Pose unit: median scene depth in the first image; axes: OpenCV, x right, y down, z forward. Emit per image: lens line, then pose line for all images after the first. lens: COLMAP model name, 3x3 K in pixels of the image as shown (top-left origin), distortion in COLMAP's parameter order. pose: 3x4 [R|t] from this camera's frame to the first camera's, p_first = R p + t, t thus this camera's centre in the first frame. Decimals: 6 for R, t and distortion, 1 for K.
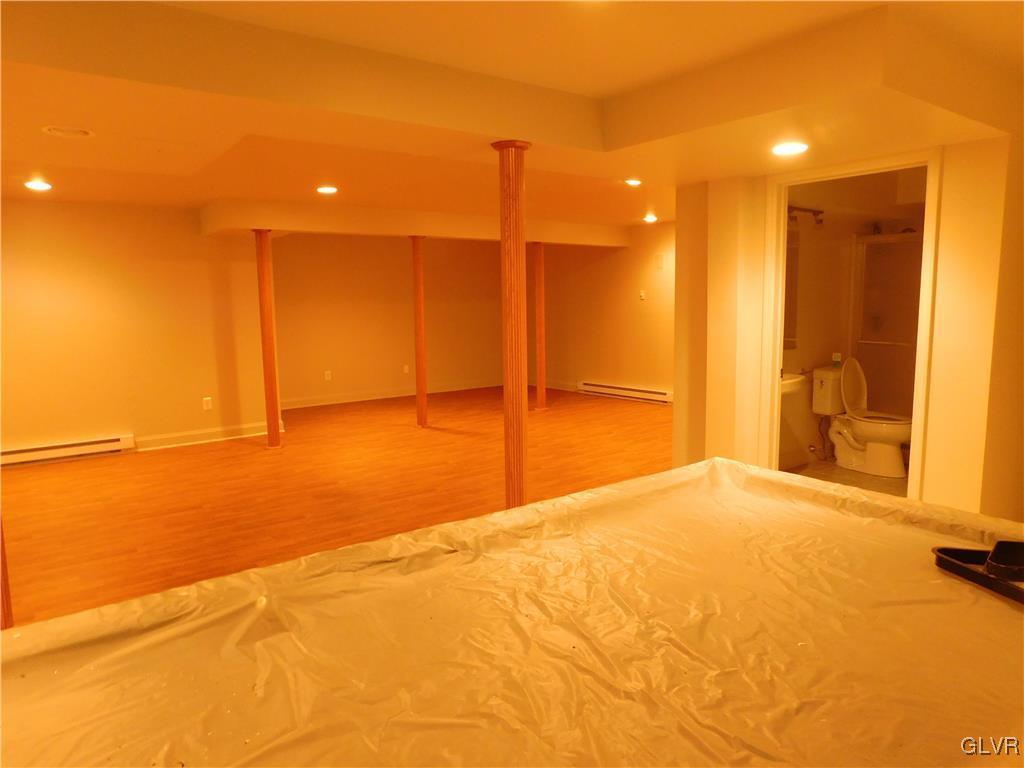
lens RADIAL K [[672.7, 0, 516.6], [0, 672.7, 383.1], [0, 0, 1]] dist [-0.069940, 0.043761]
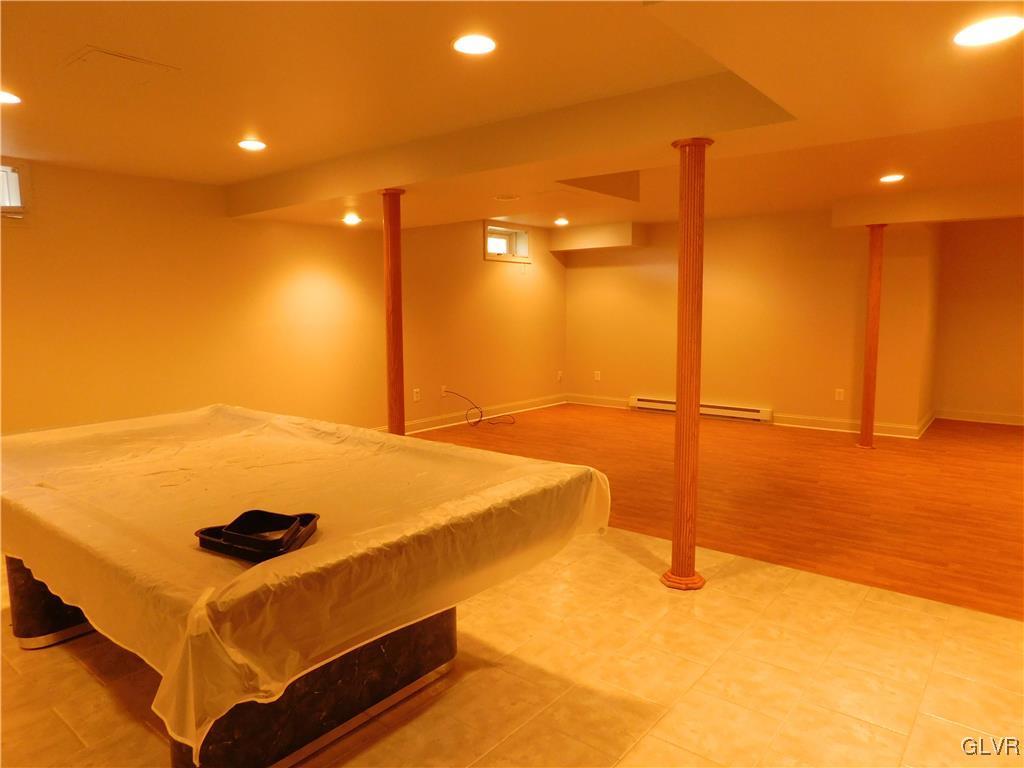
lens RADIAL K [[672.7, 0, 516.6], [0, 672.7, 383.1], [0, 0, 1]] dist [-0.069940, 0.043761]
pose [[0.272231, 0.132198, -0.953107, 0.552764], [-0.124659, 0.987015, 0.101296, -0.041750], [0.954123, 0.091238, 0.285176, 0.304995]]
